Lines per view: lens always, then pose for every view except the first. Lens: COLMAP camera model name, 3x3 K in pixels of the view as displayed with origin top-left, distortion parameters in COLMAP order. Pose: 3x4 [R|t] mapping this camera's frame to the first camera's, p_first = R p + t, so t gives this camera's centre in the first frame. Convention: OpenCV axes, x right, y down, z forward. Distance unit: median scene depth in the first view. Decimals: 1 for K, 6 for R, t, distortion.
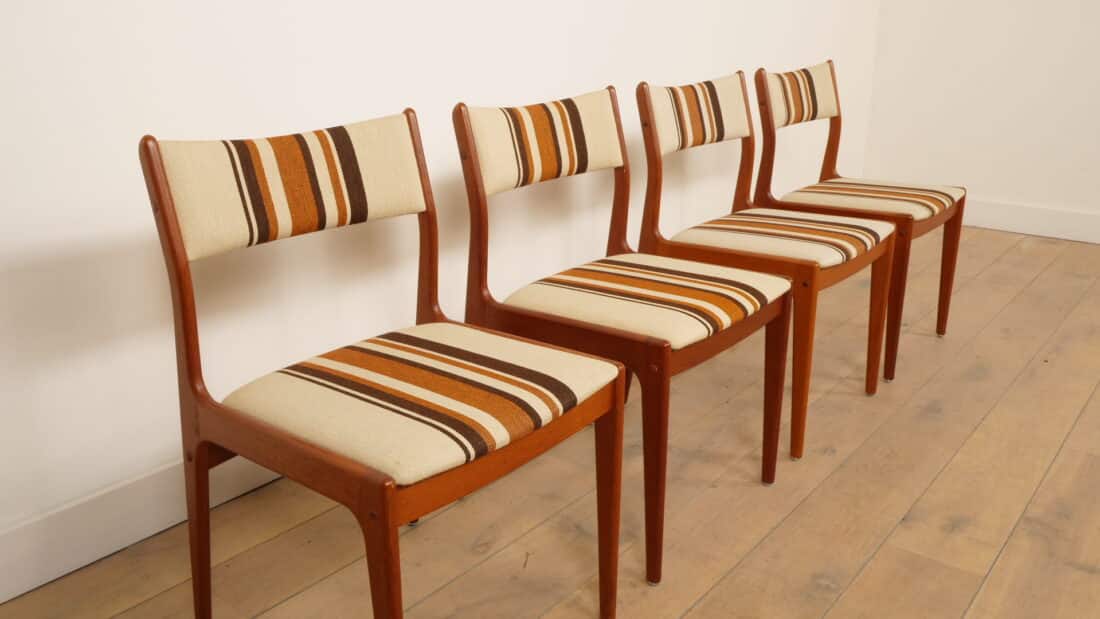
lens RADIAL K [[923.9, 0, 550.0], [0, 923.9, 309.5], [0, 0, 1]] dist [-0.052950, -0.002012]
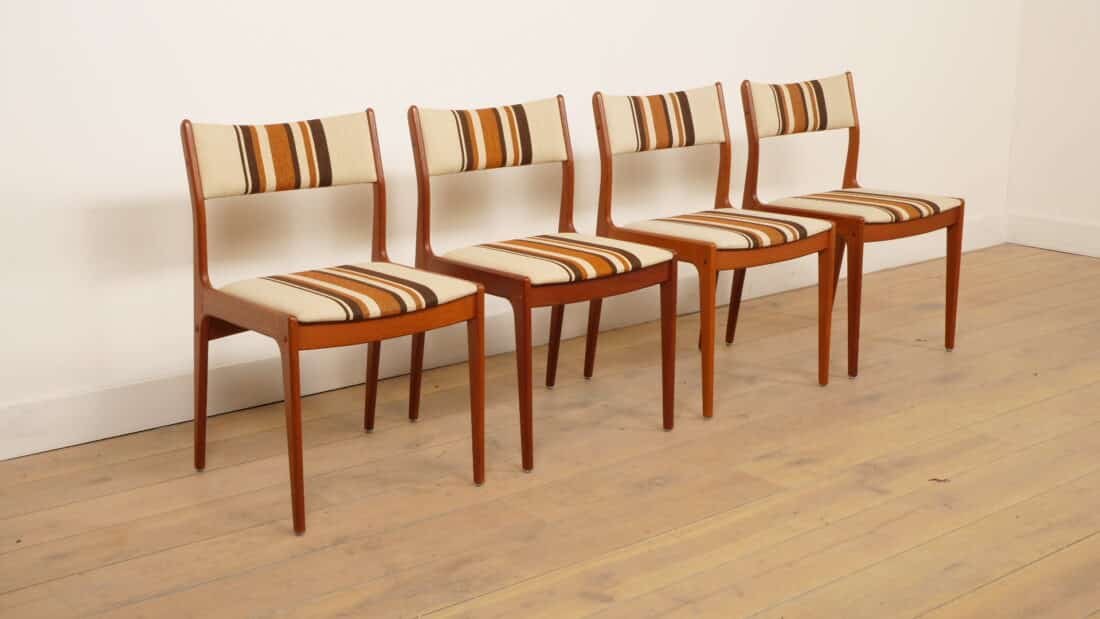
lens RADIAL K [[1356.3, 0, 550.0], [0, 1356.3, 309.5], [0, 0, 1]] dist [0.009252, 0.034305]
pose [[0.980631, 0.052776, -0.188621, 0.492165], [-0.065963, 0.995747, -0.064326, 0.189931], [0.184424, 0.075522, 0.979941, -0.899101]]
